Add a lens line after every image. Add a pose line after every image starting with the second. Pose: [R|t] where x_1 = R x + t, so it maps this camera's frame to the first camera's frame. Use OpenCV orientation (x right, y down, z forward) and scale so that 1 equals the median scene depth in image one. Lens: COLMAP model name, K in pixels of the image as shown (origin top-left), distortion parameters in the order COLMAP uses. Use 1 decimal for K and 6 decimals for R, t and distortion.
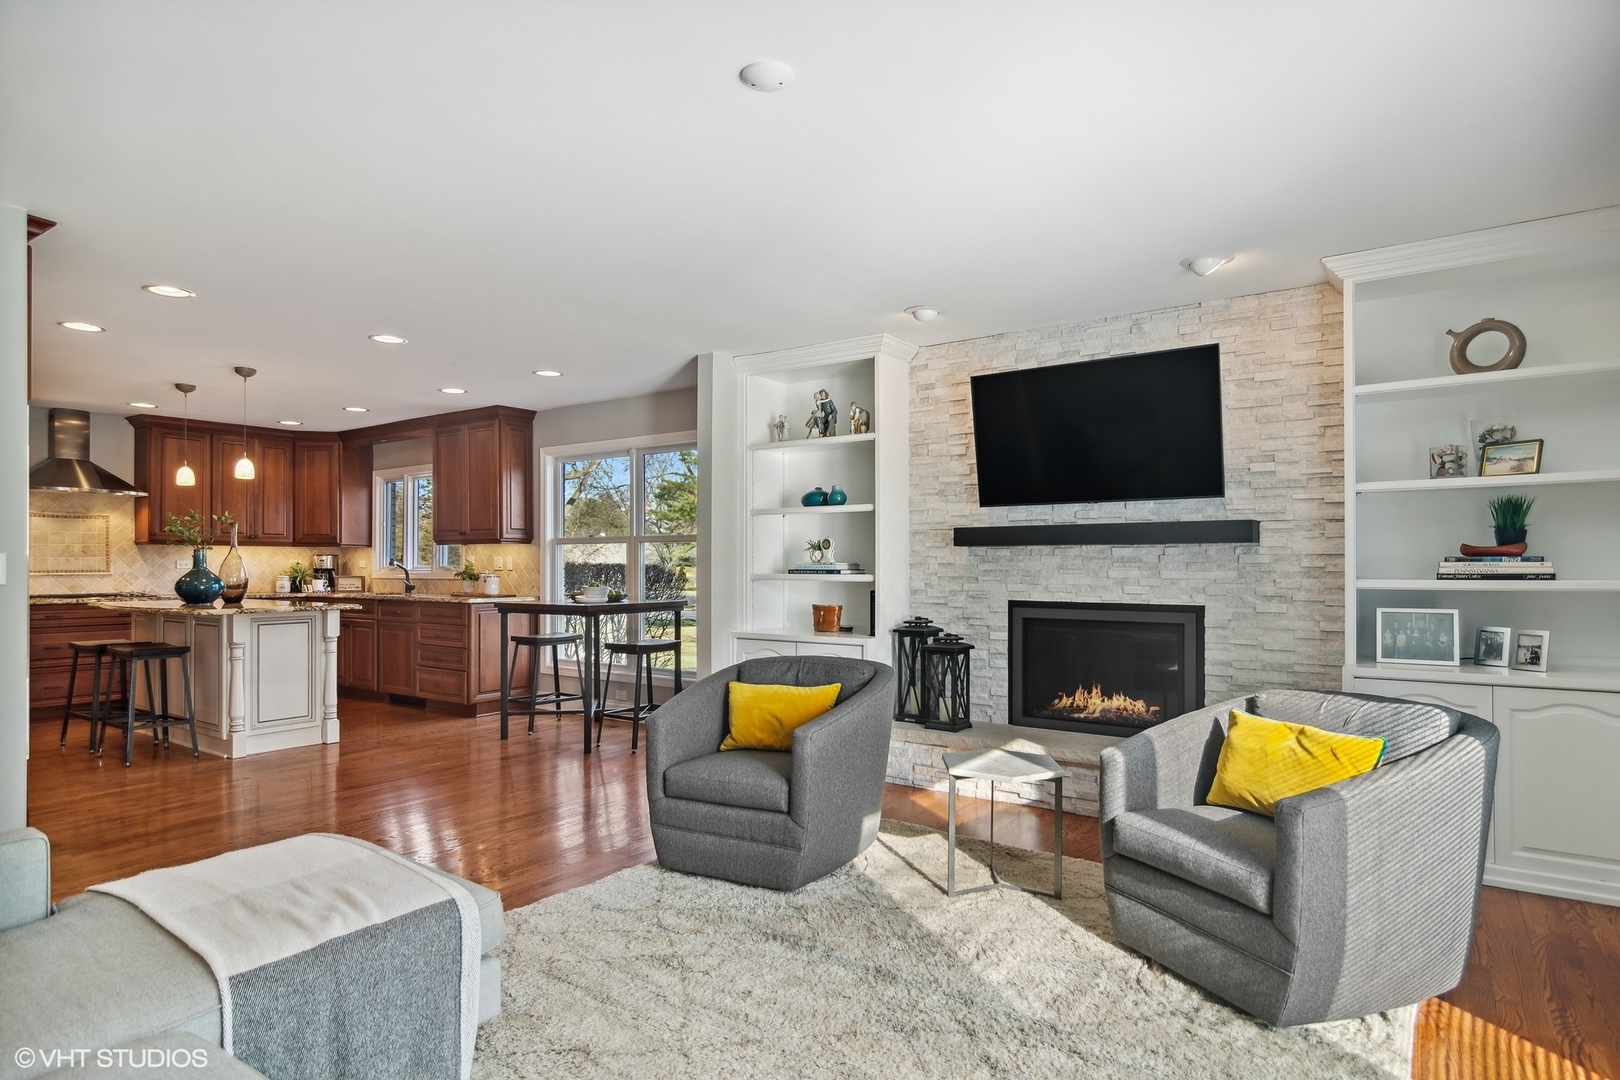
lens RADIAL K [[891.1, 0, 827.7], [0, 891.1, 556.9], [0, 0, 1]] dist [-0.001501, 0.000389]
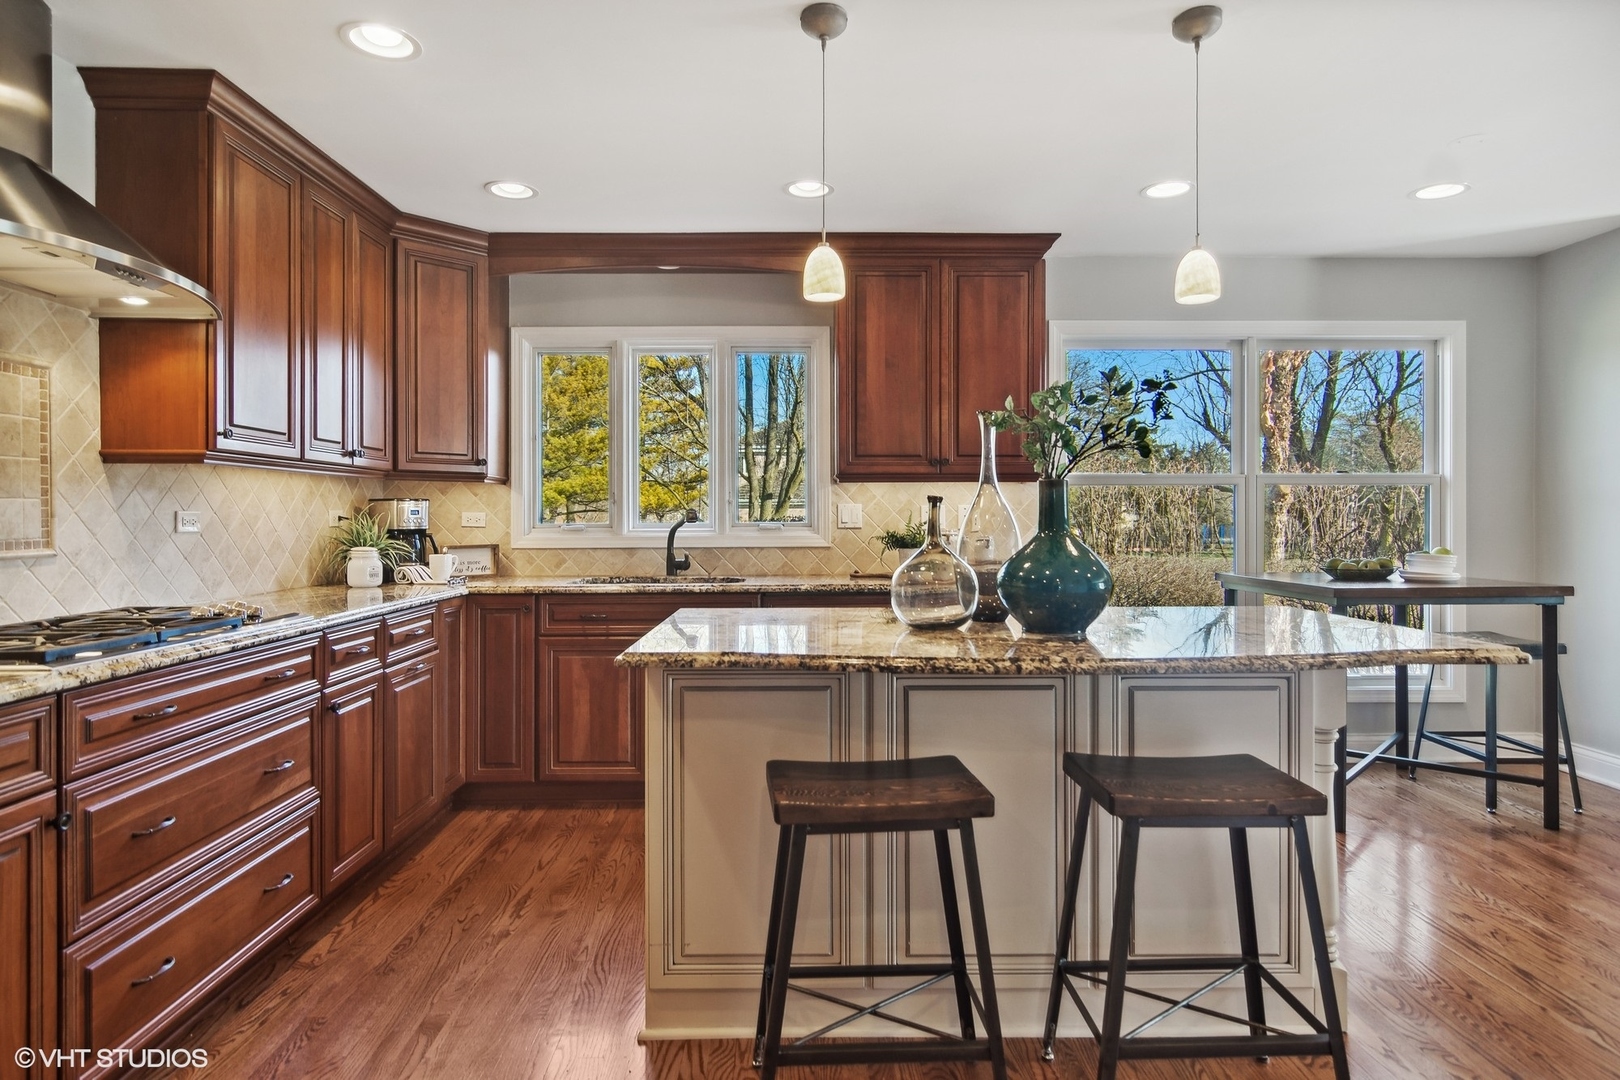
lens RADIAL K [[907.7, 0, 808.8], [0, 907.7, 516.1], [0, 0, 1]] dist [0.000347, 0.000361]
pose [[0.815290, -0.001008, 0.579052, -0.842658], [-0.002601, 0.999982, 0.005403, 0.003984], [-0.579047, -0.005911, 0.815273, 0.638164]]
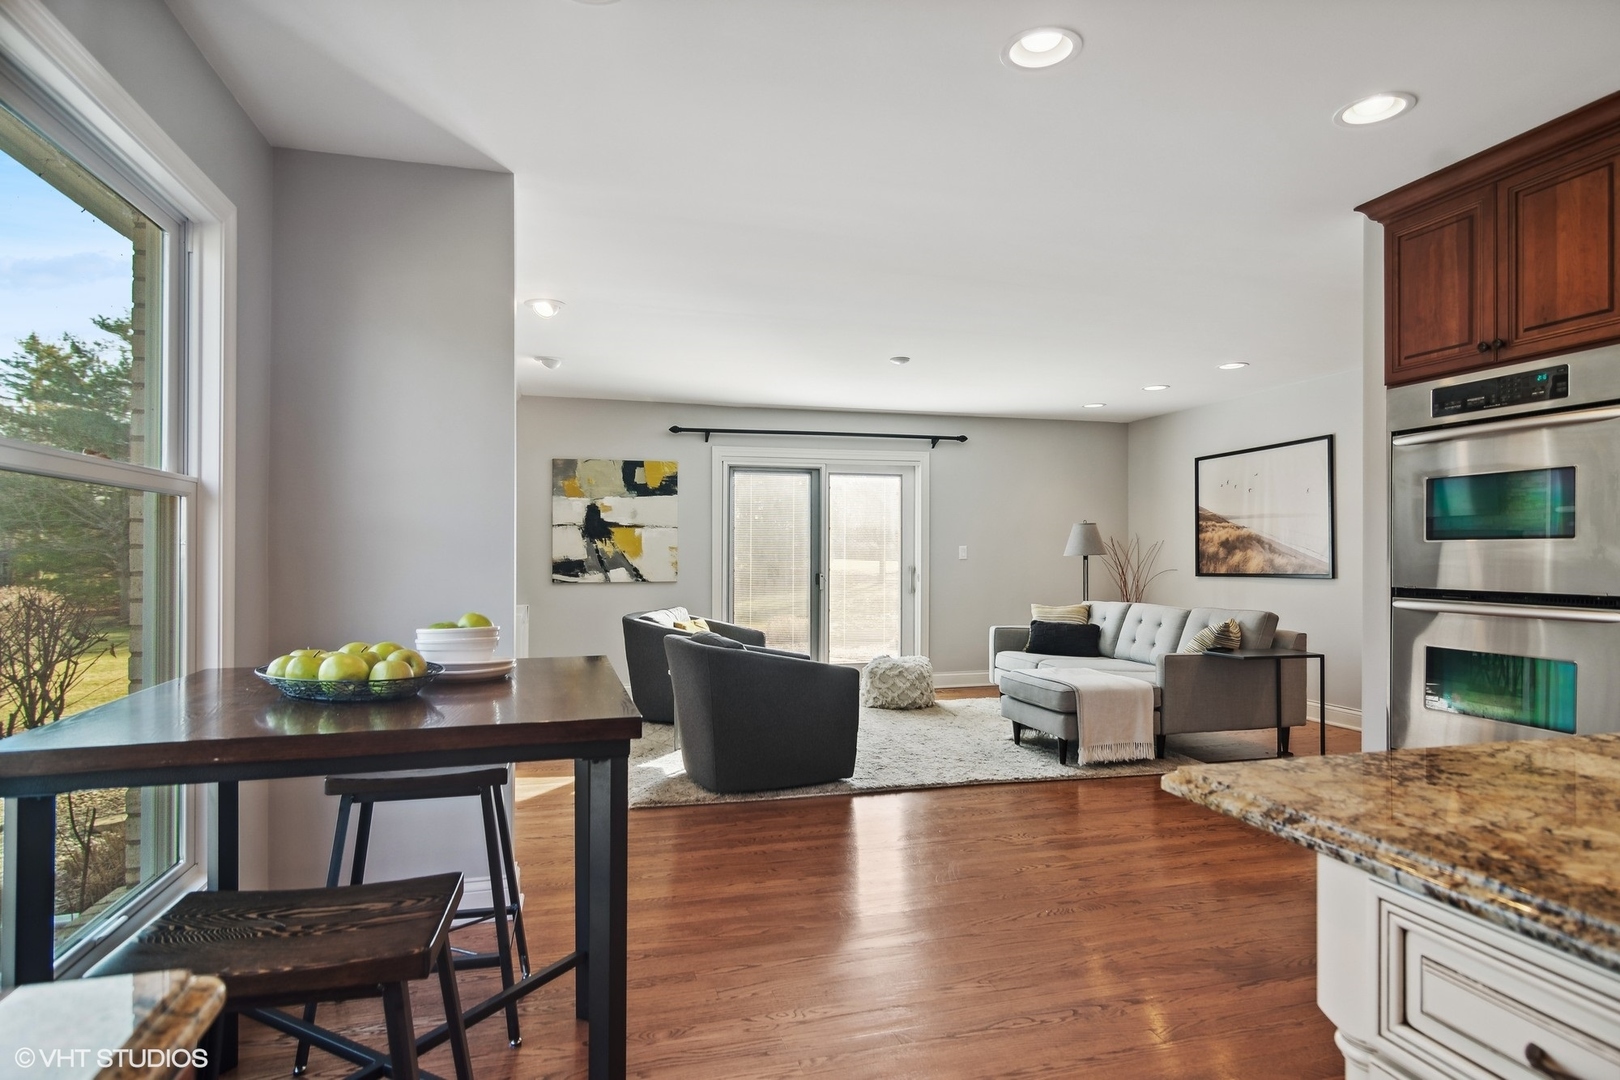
lens RADIAL K [[895.6, 0, 811.3], [0, 895.6, 552.6], [0, 0, 1]] dist [-0.000065, -0.000143]
pose [[-0.761021, 0.002280, 0.648723, -0.499091], [-0.002255, 0.999978, -0.006159, 0.006666], [-0.648723, -0.006150, -0.761000, 1.009295]]
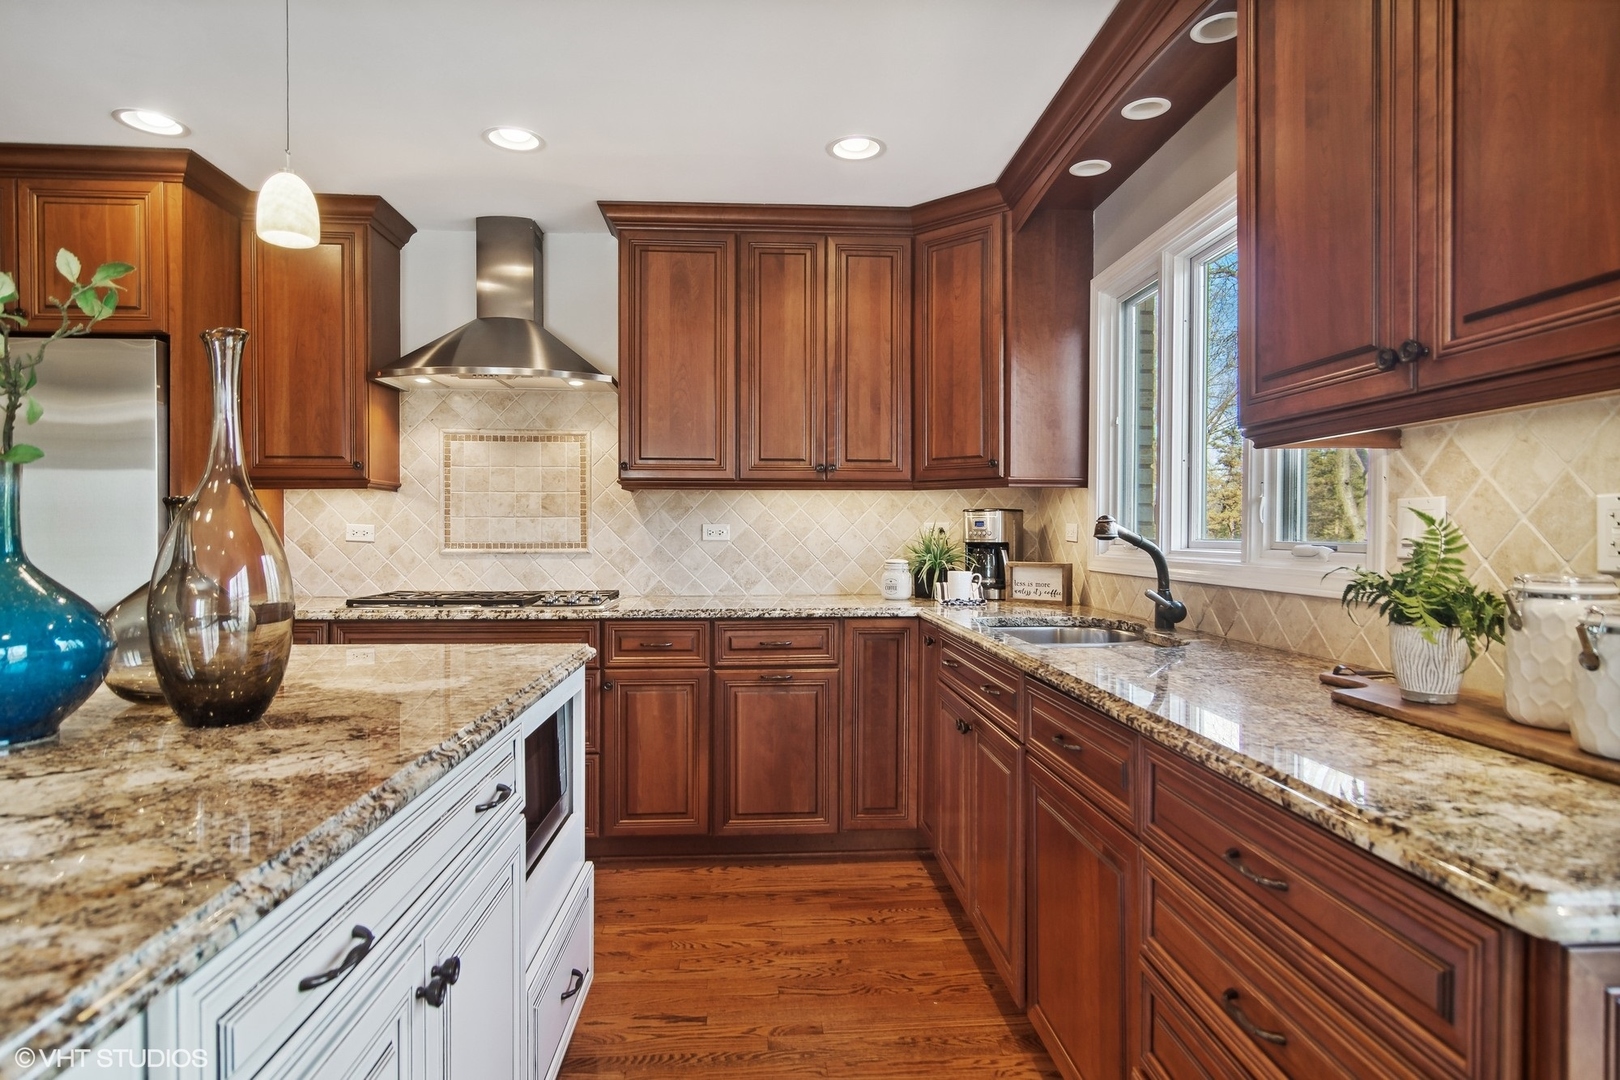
lens RADIAL K [[888.0, 0, 813.6], [0, 888.0, 537.3], [0, 0, 1]] dist [0.000934, 0.000849]
pose [[0.620535, 0.007574, -0.784142, -0.370953], [0.005135, 0.999893, 0.013722, 0.005570], [0.784162, -0.012542, 0.620429, 0.861934]]
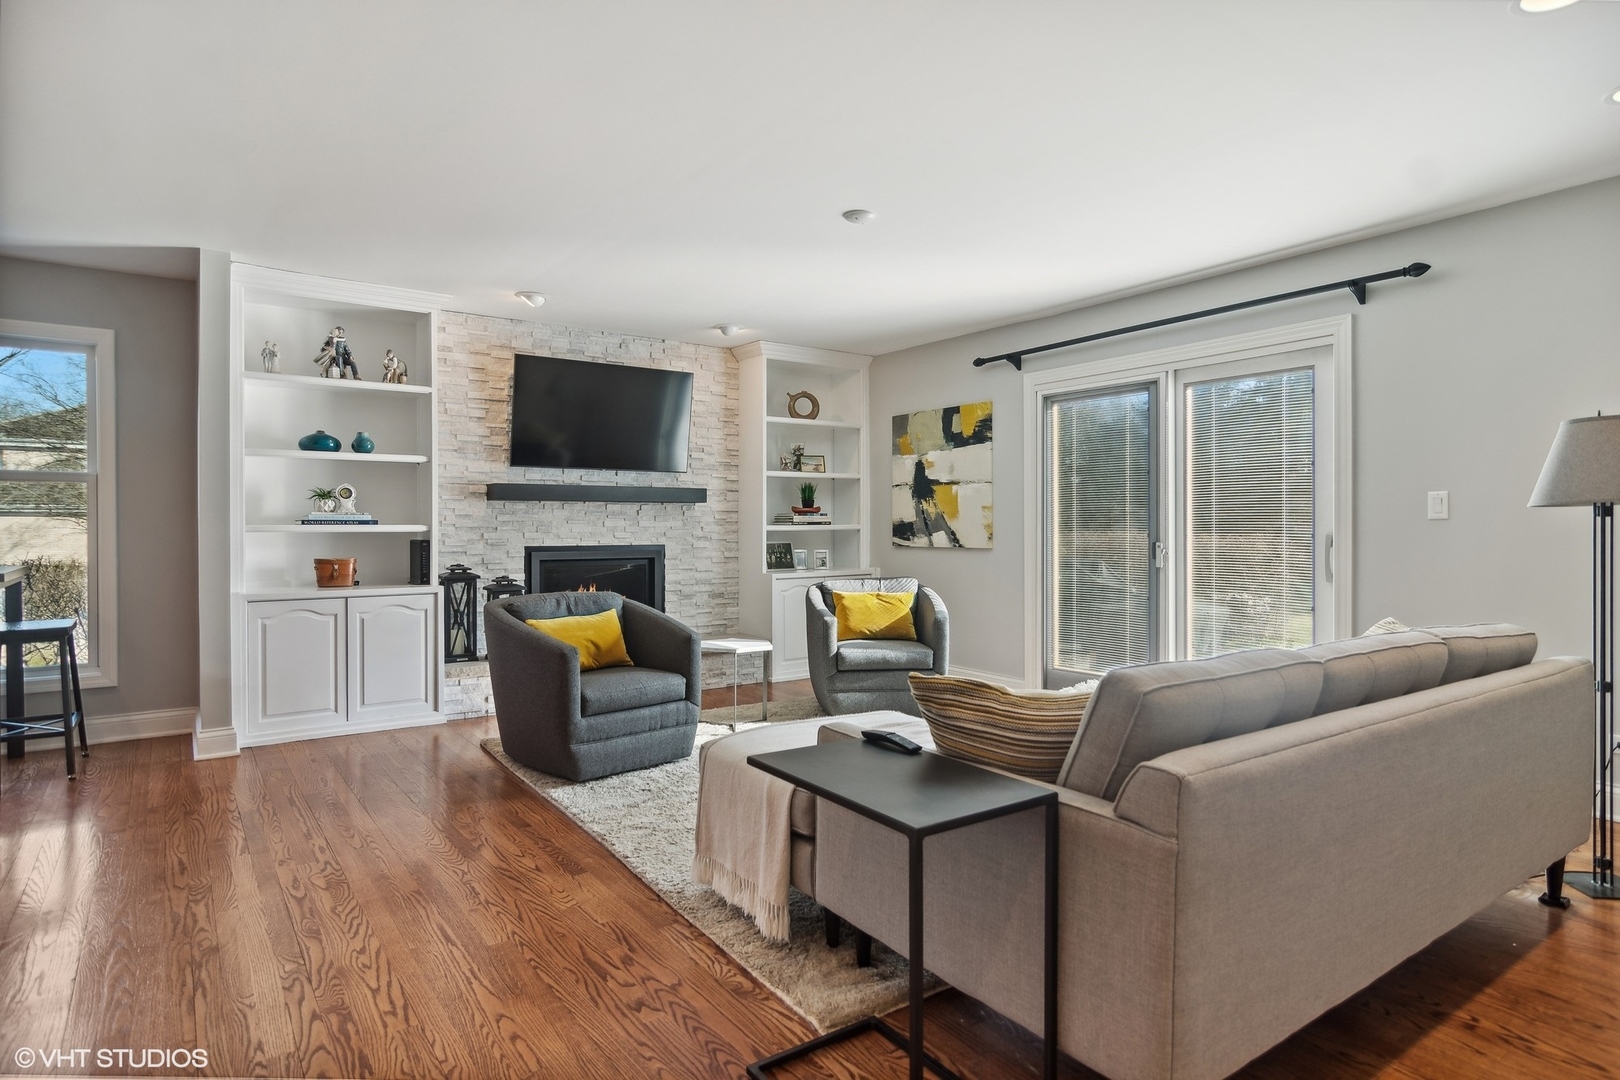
lens RADIAL K [[870.2, 0, 804.0], [0, 870.2, 531.9], [0, 0, 1]] dist [-0.000722, 0.000001]
pose [[0.339111, -0.004892, 0.940734, -0.539374], [-0.004531, 0.999966, 0.006833, 0.014025], [-0.940735, -0.006579, 0.339077, 0.181214]]
